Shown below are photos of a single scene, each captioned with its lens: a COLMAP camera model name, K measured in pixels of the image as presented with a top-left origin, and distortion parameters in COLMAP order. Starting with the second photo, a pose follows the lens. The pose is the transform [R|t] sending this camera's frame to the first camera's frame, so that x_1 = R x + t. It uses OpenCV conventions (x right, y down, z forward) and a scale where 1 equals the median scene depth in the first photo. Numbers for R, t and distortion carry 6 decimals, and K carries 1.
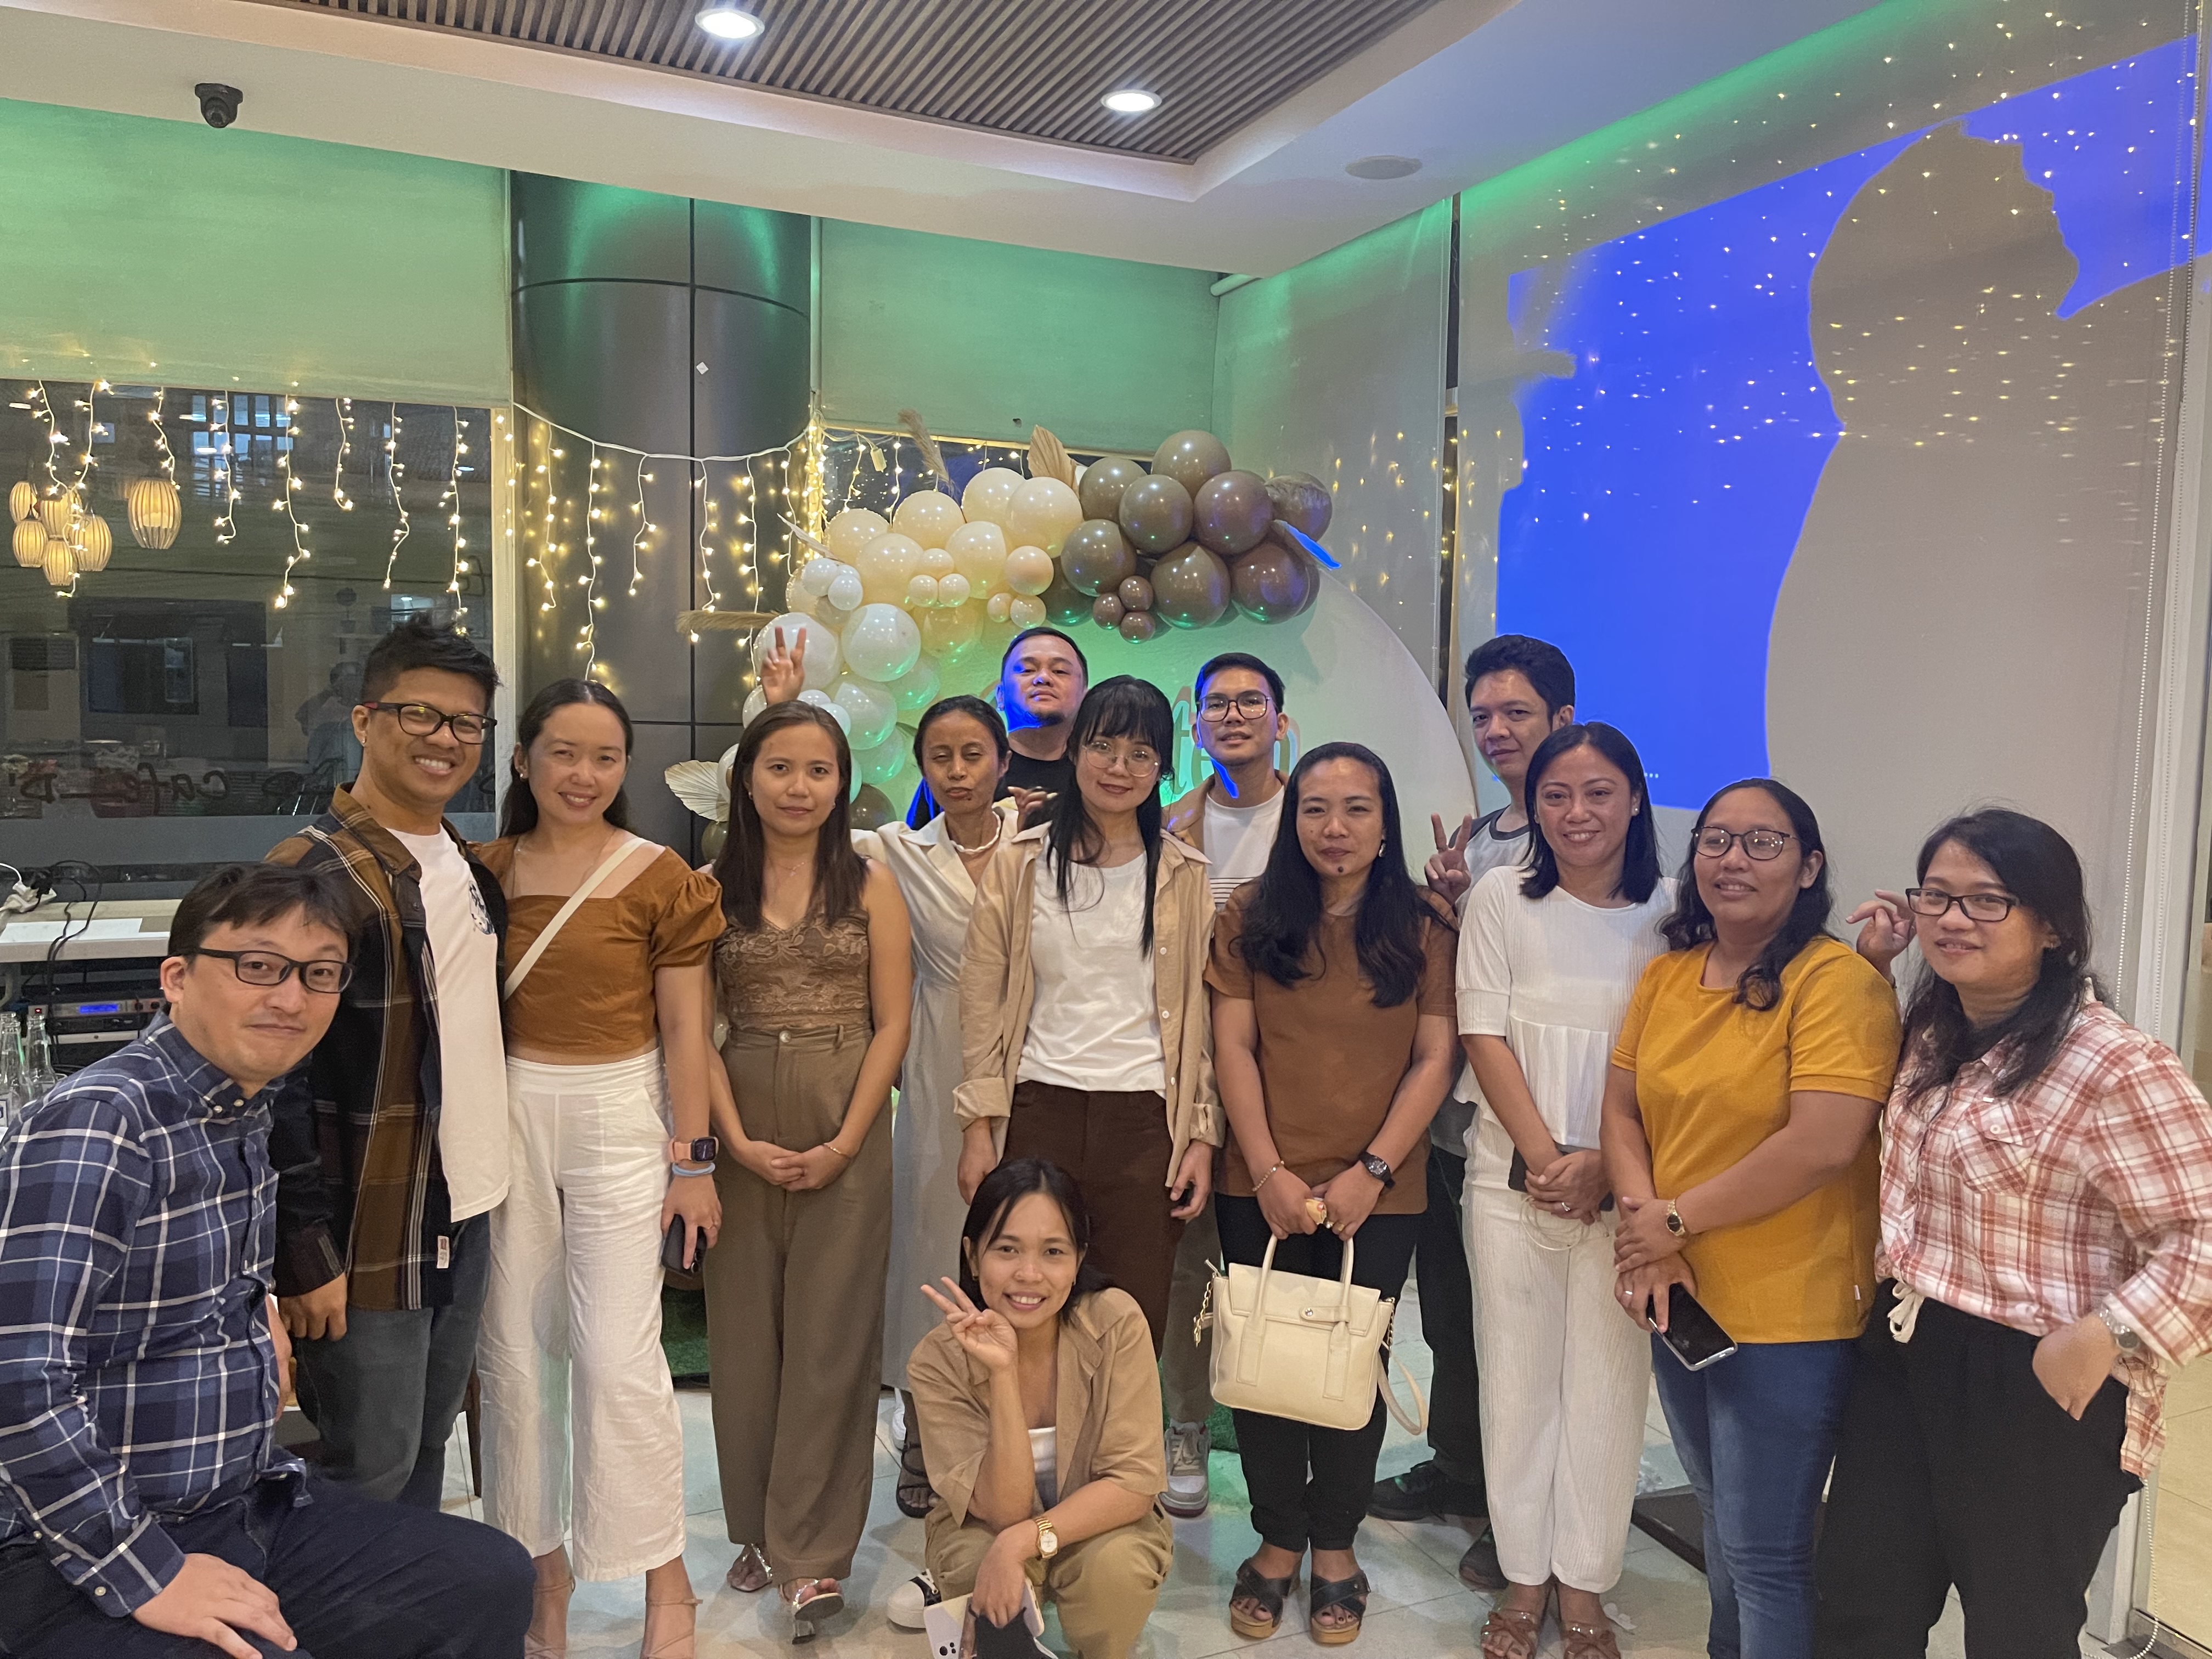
lens RADIAL K [[1628.5, 0, 1126.3], [0, 1628.5, 840.1], [0, 0, 1]] dist [0.023130, -0.034068]
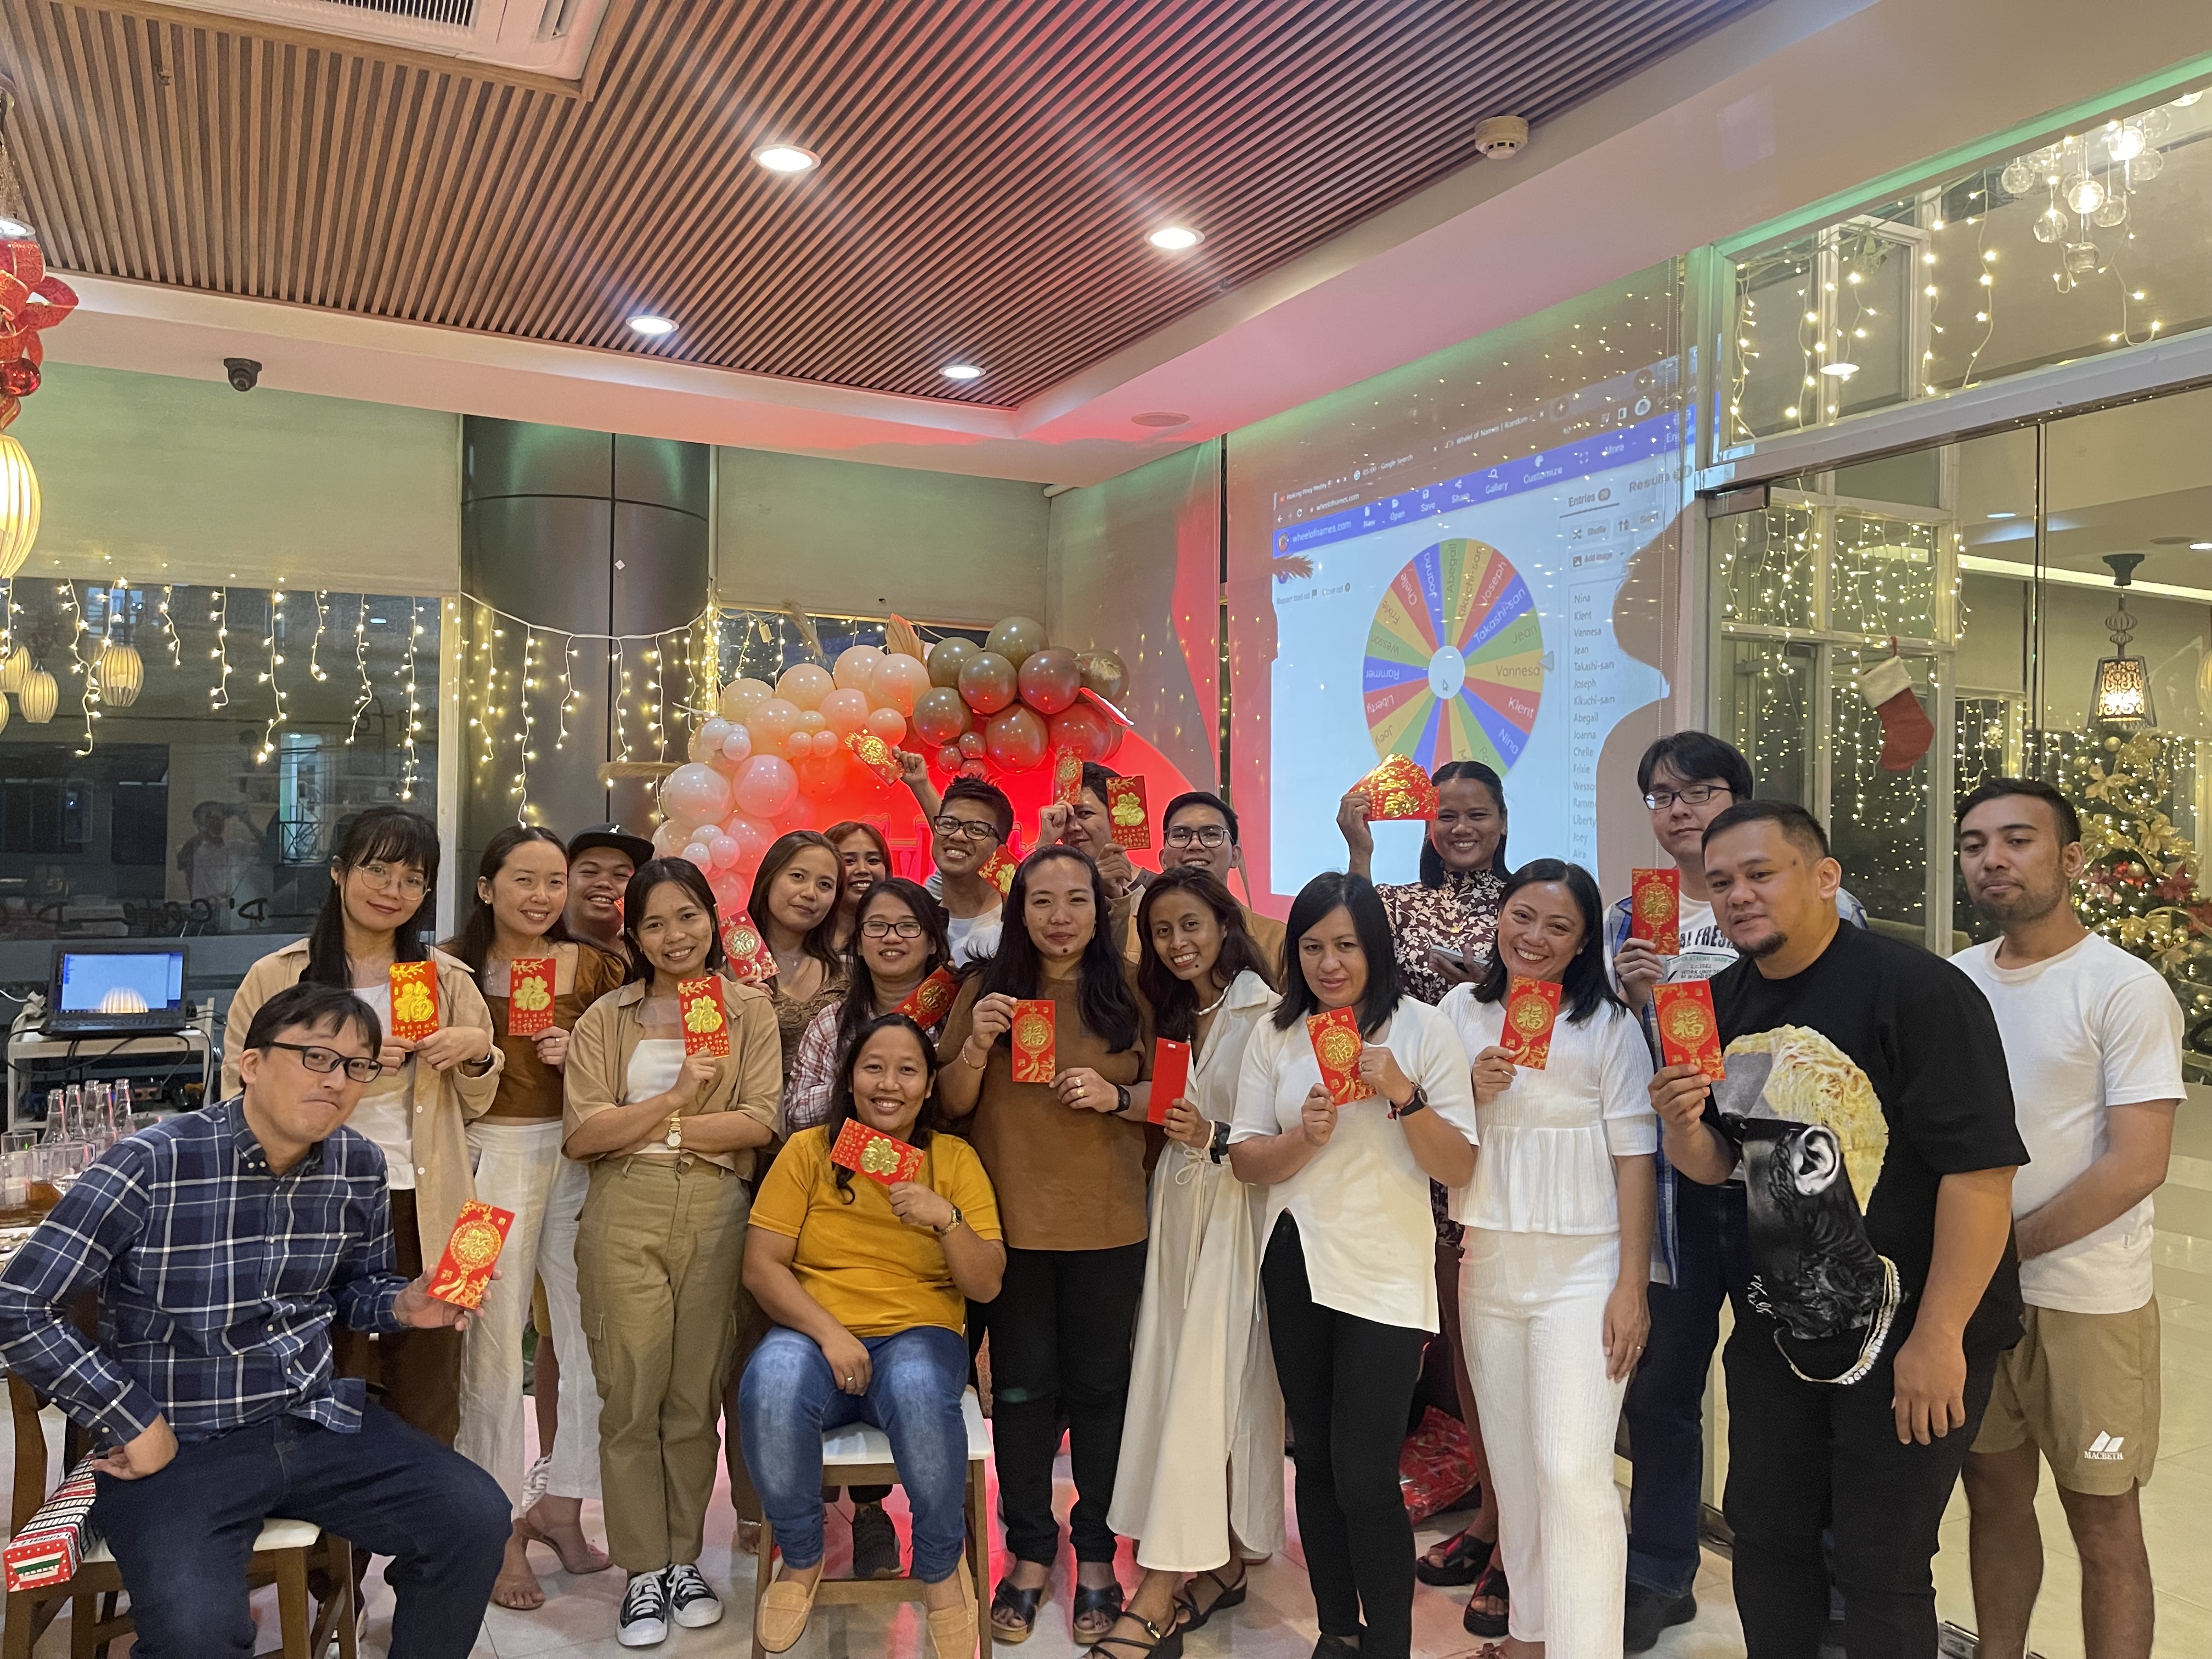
lens RADIAL K [[1628.5, 0, 1093.8], [0, 1628.5, 808.2], [0, 0, 1]] dist [0.023130, -0.034068]
pose [[0.998830, -0.008986, 0.047510, 0.035472], [0.013468, 0.995399, -0.094862, 0.013773], [-0.046439, 0.095391, 0.994356, -0.216539]]
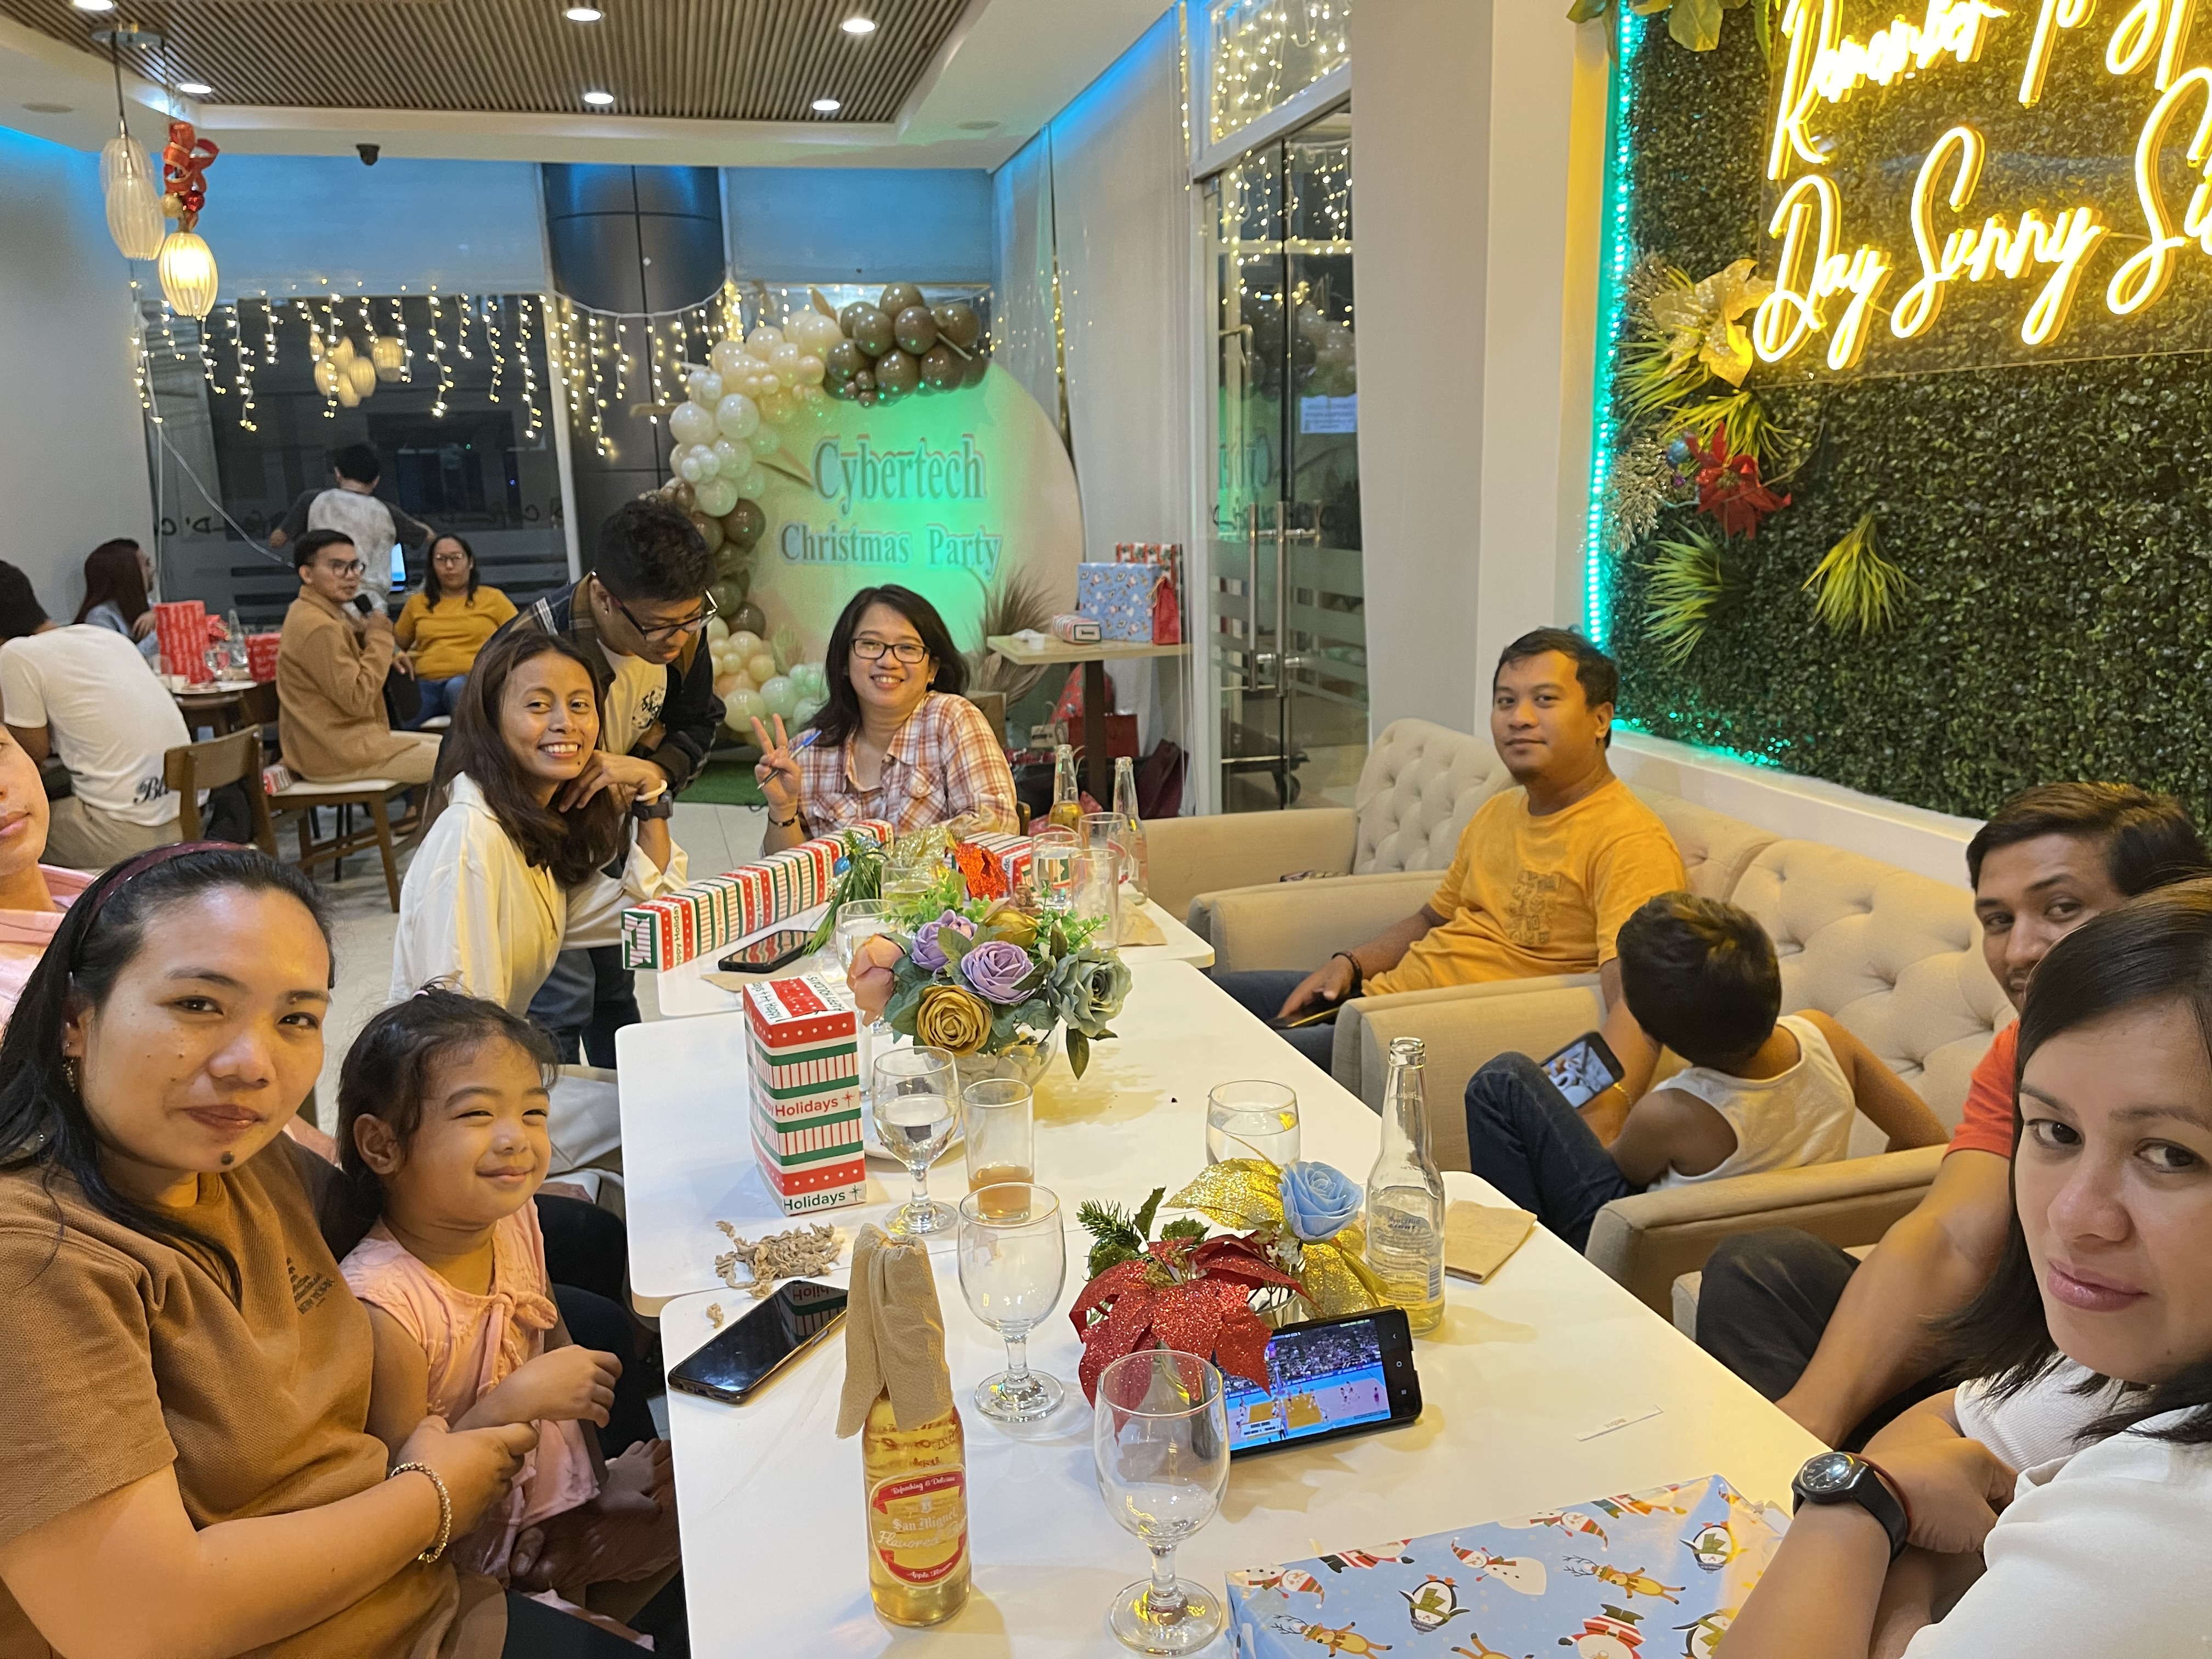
lens RADIAL K [[1628.5, 0, 1116.8], [0, 1628.5, 833.5], [0, 0, 1]] dist [0.023130, -0.034068]
pose [[0.985482, -0.014116, -0.169191, 0.523624], [0.036895, 0.990528, 0.132258, 0.104822], [0.165721, -0.136580, 0.976669, -0.707909]]
